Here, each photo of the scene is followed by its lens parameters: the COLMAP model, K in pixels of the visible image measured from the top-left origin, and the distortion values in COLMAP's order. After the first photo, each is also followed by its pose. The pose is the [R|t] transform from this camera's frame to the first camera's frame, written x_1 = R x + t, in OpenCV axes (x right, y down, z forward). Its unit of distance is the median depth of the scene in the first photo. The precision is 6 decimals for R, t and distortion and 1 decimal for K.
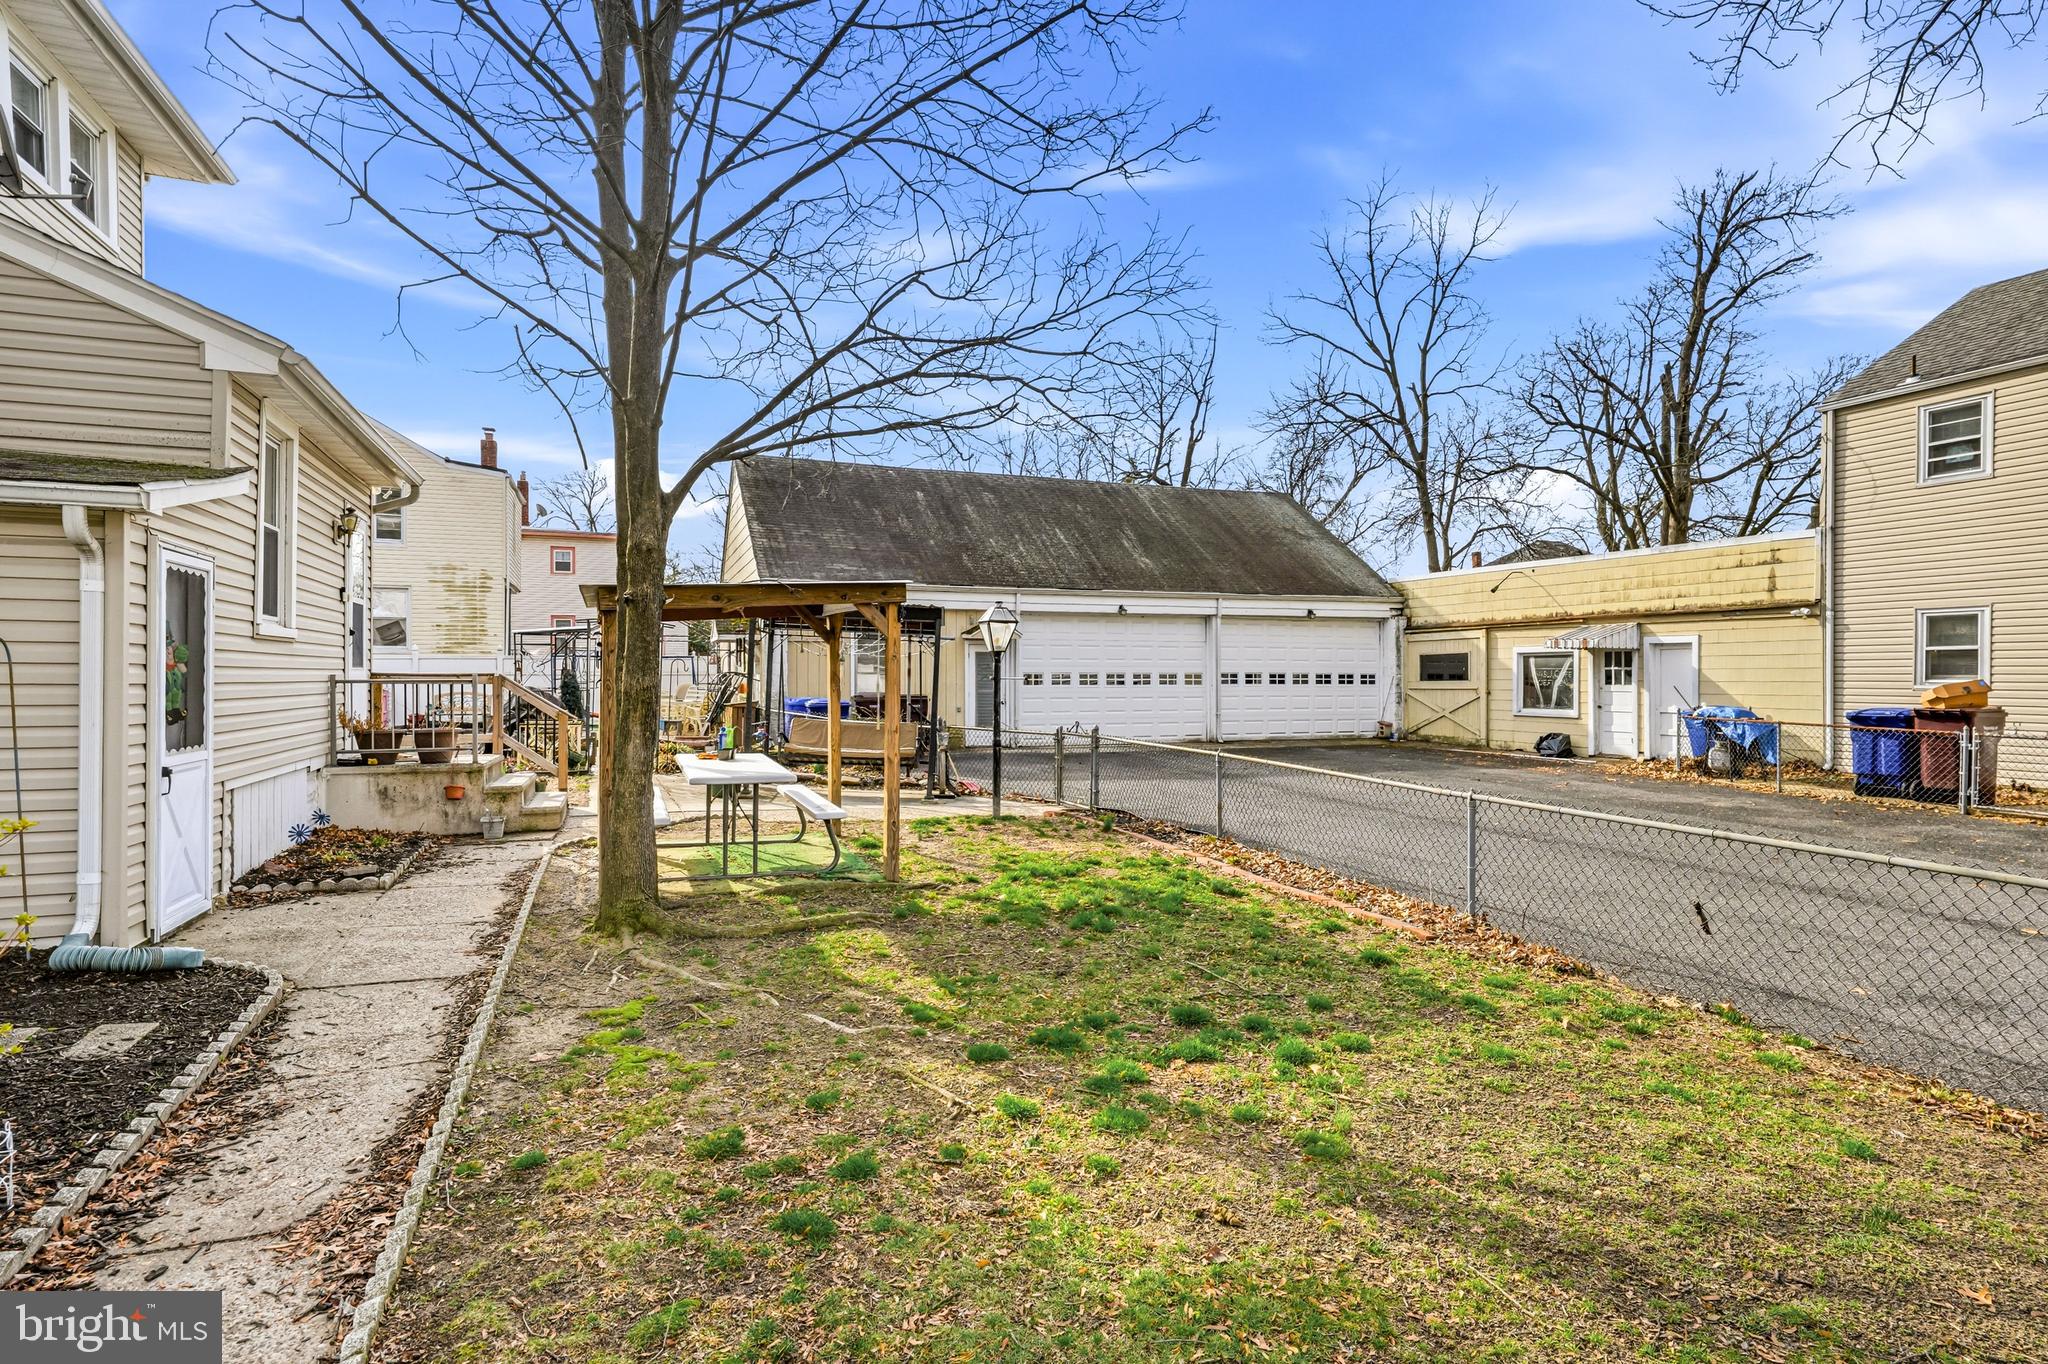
lens RADIAL K [[1088.9, 0, 1024.5], [0, 1088.9, 680.0], [0, 0, 1]] dist [0.003443, 0.000662]
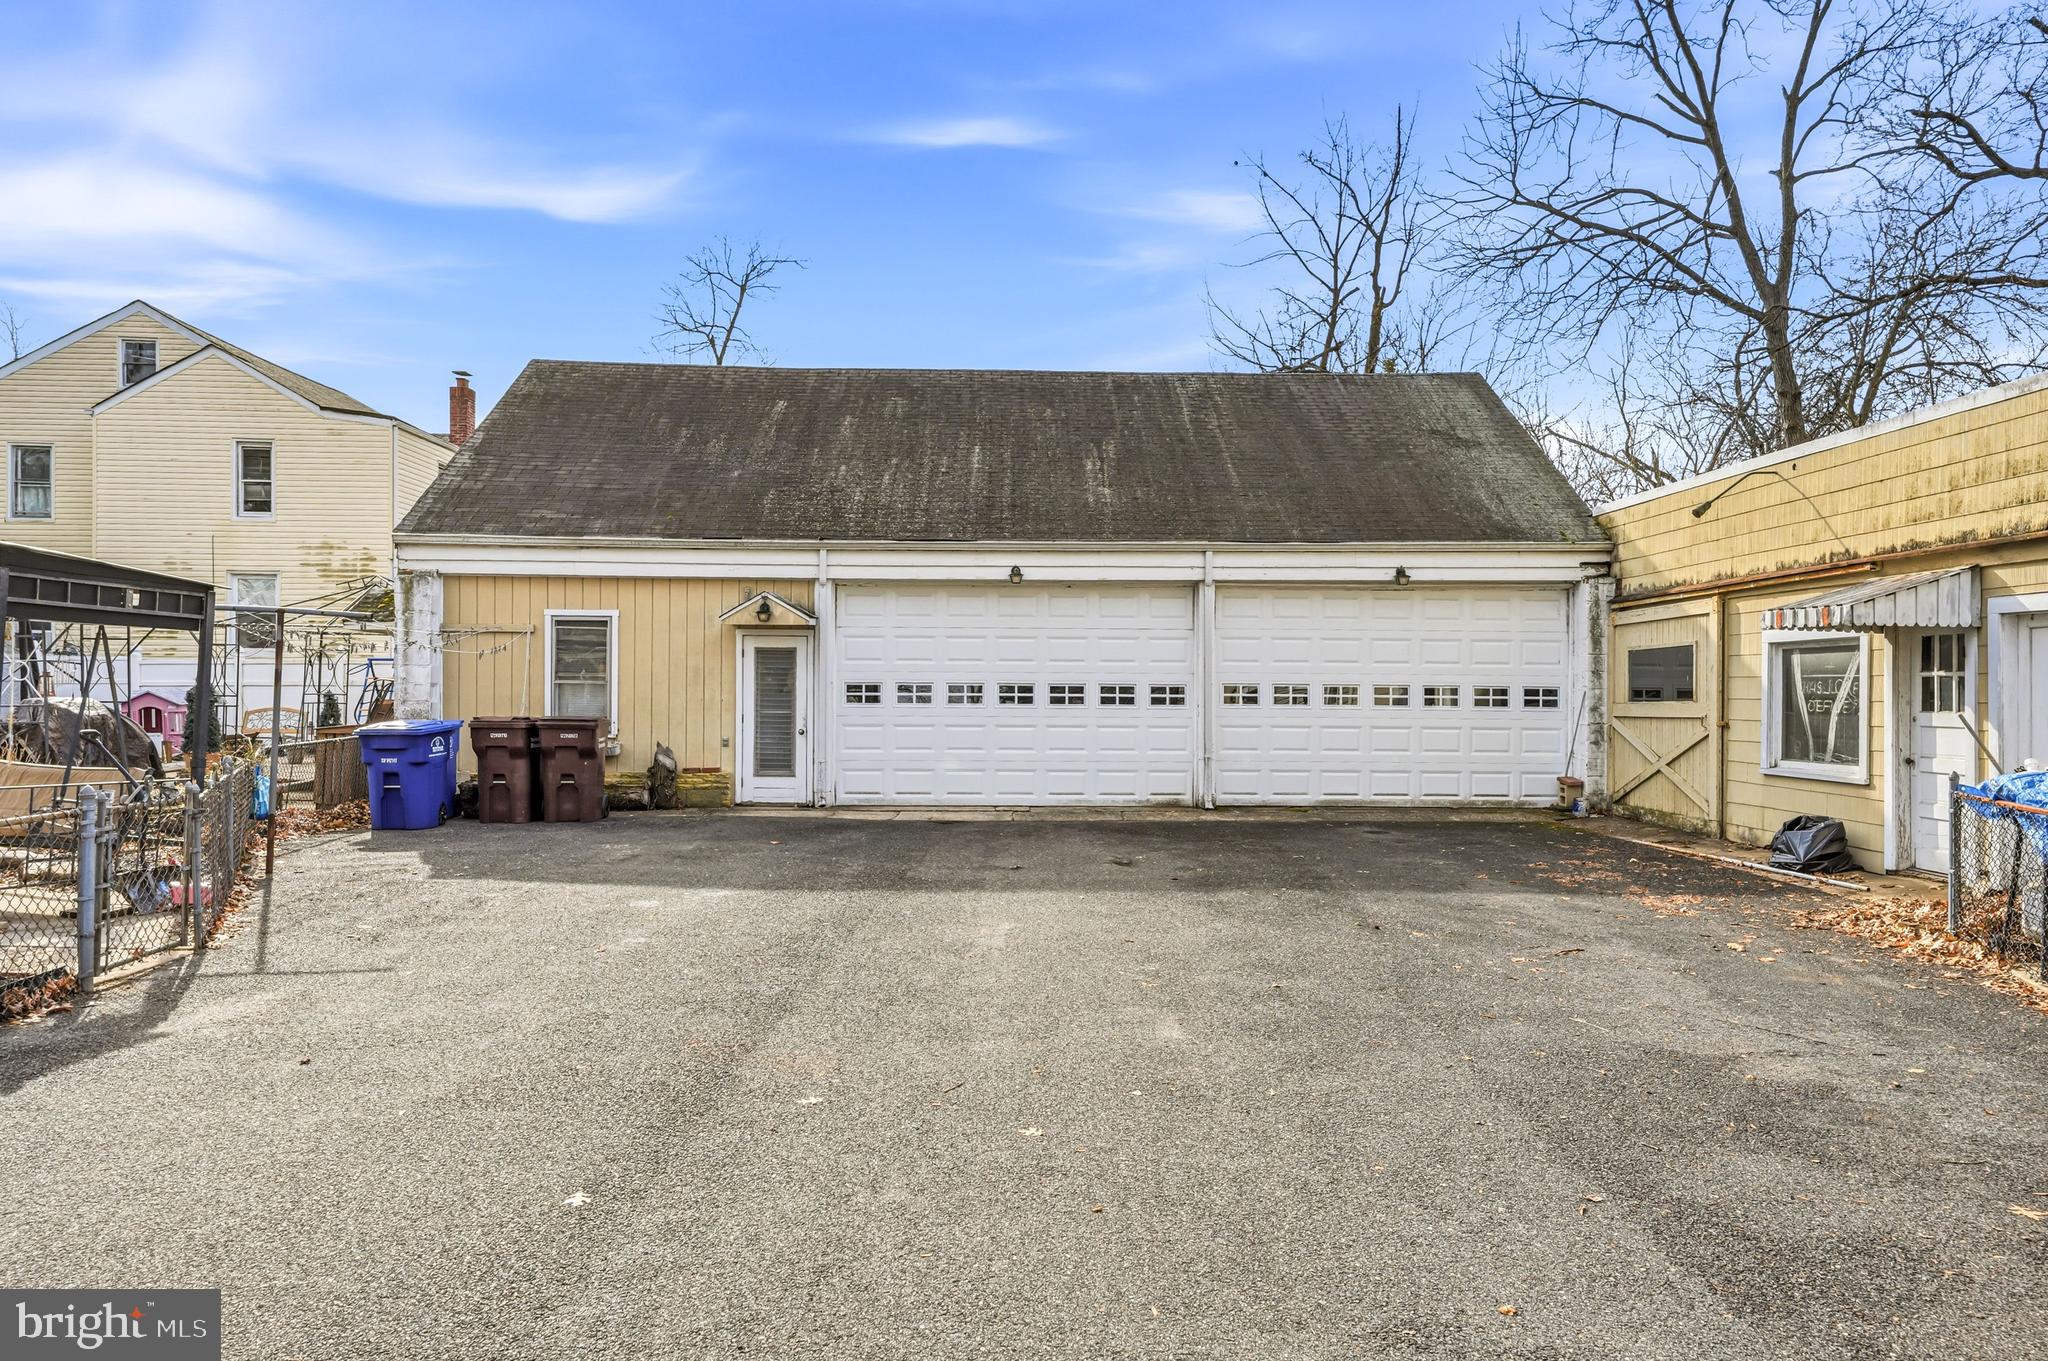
lens RADIAL K [[1369.7, 0, 1013.5], [0, 1369.7, 695.9], [0, 0, 1]] dist [0.026565, -0.021275]
pose [[0.943225, 0.005573, -0.332108, 0.381358], [-0.006372, 0.999979, -0.001315, 0.001221], [0.332094, 0.003356, 0.943240, 0.362164]]
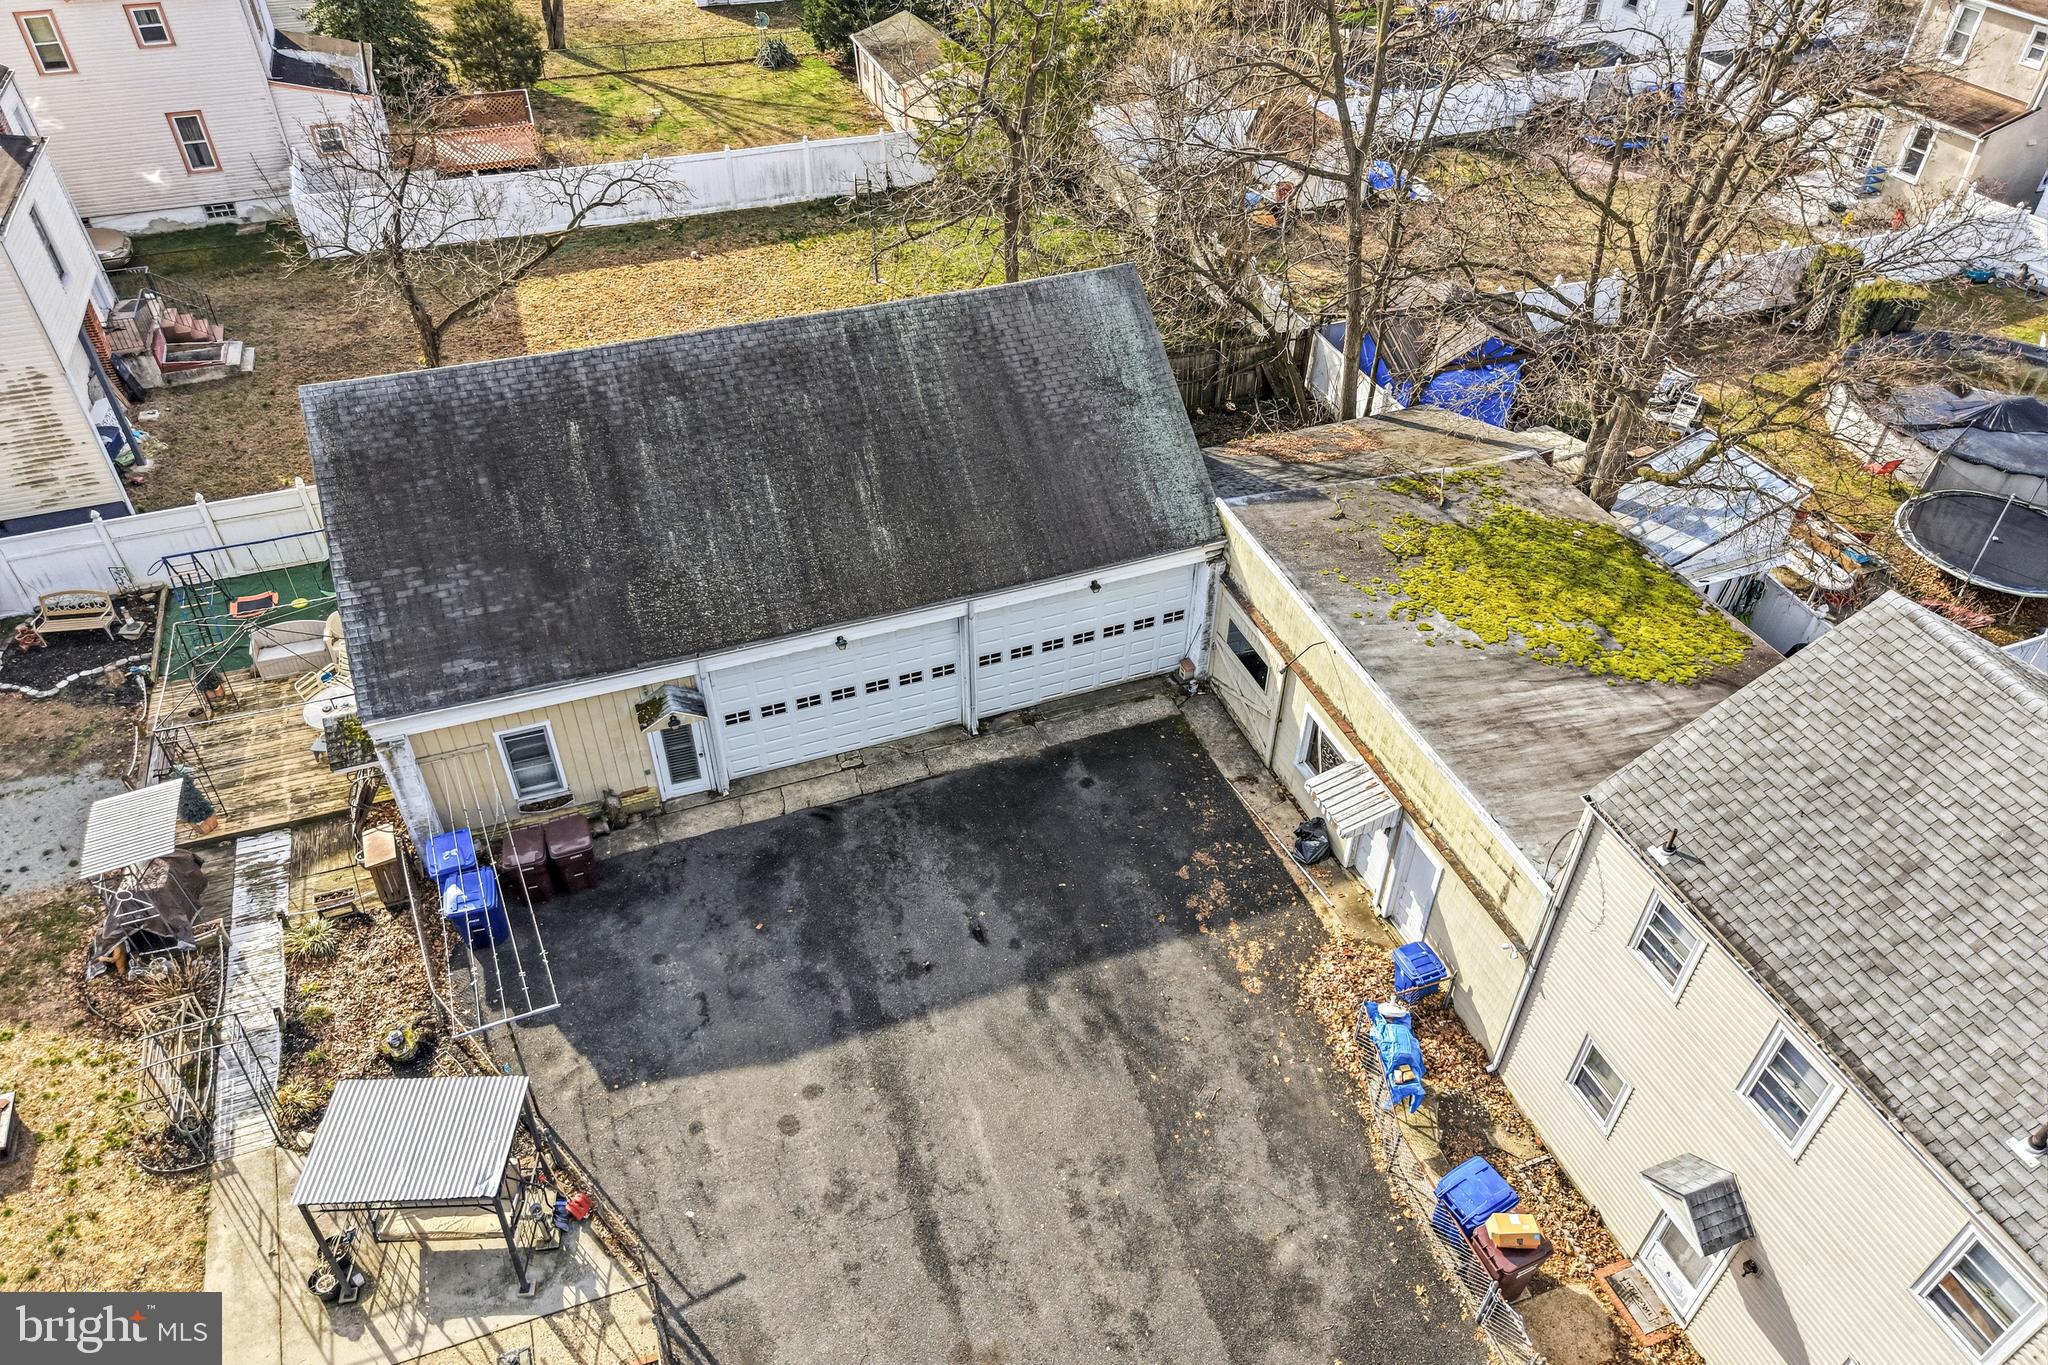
lens RADIAL K [[1369.7, 0, 1024.3], [0, 1369.7, 692.9], [0, 0, 1]] dist [0.026565, -0.021275]
pose [[0.999984, 0.005479, 0.001343, 0.260289], [-0.005079, 0.770899, 0.636937, -0.790124], [0.002454, -0.636934, 0.770915, 0.219718]]
